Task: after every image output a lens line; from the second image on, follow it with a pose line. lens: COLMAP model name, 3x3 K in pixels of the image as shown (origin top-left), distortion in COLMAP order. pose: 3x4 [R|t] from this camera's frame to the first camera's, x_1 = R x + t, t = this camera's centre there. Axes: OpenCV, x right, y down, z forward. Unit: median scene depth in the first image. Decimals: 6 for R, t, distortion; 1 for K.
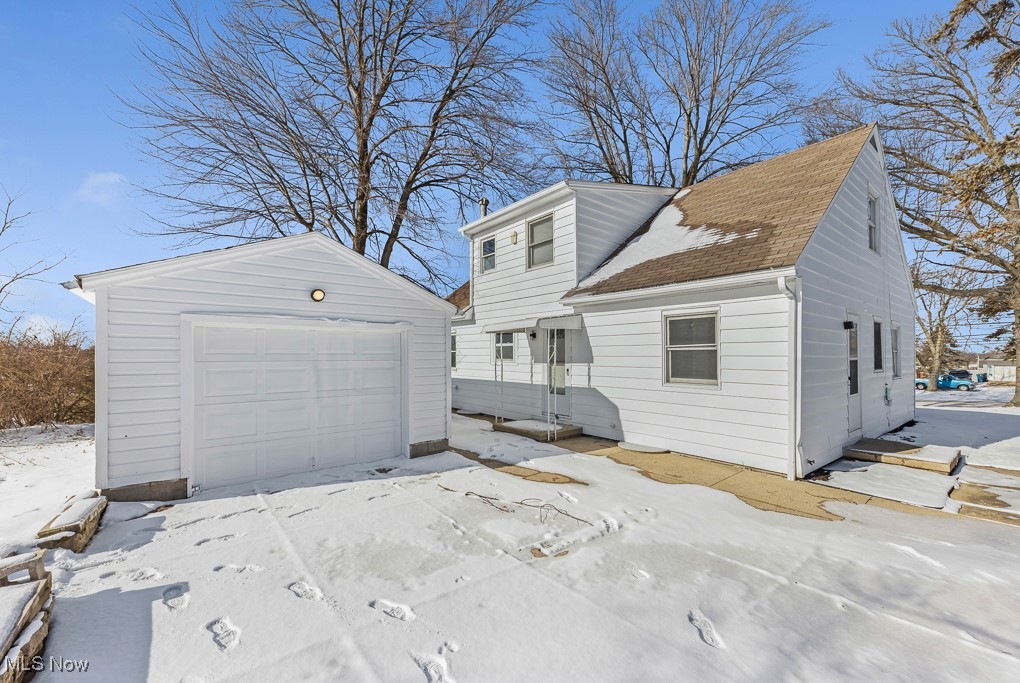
lens RADIAL K [[404.5, 0, 510.0], [0, 404.5, 341.5], [0, 0, 1]] dist [0.000698, -0.000809]
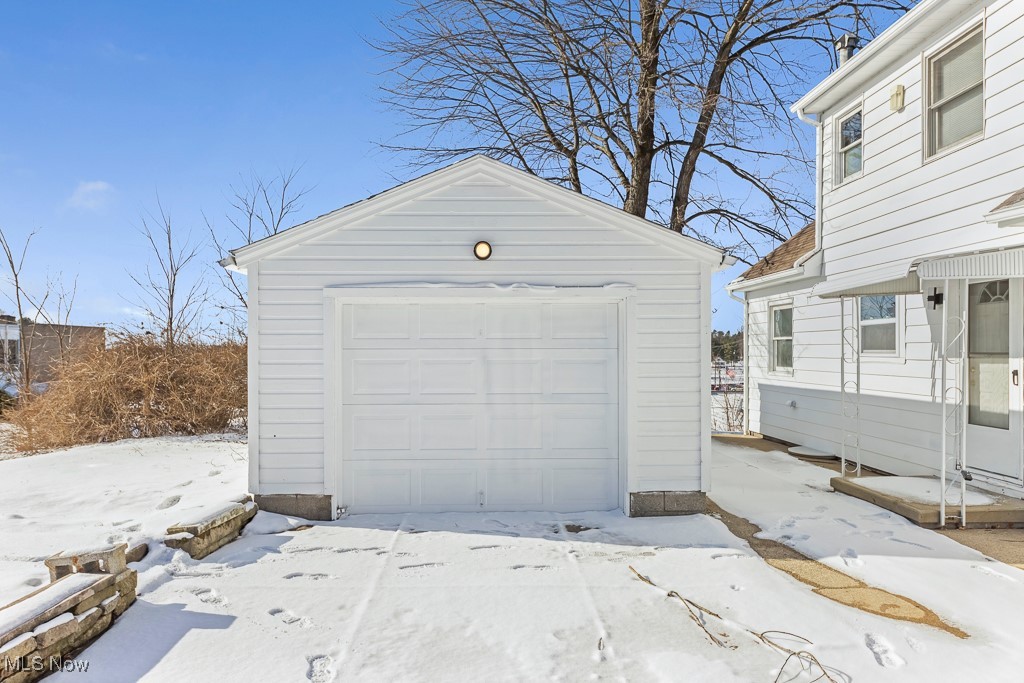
lens RADIAL K [[663.1, 0, 512.0], [0, 663.1, 341.5], [0, 0, 1]] dist [0.003495, -0.003997]
pose [[0.793589, -0.011592, -0.608344, 0.218757], [0.023025, 0.999674, 0.010988, 0.024095], [0.608019, -0.022727, 0.793597, 0.152631]]
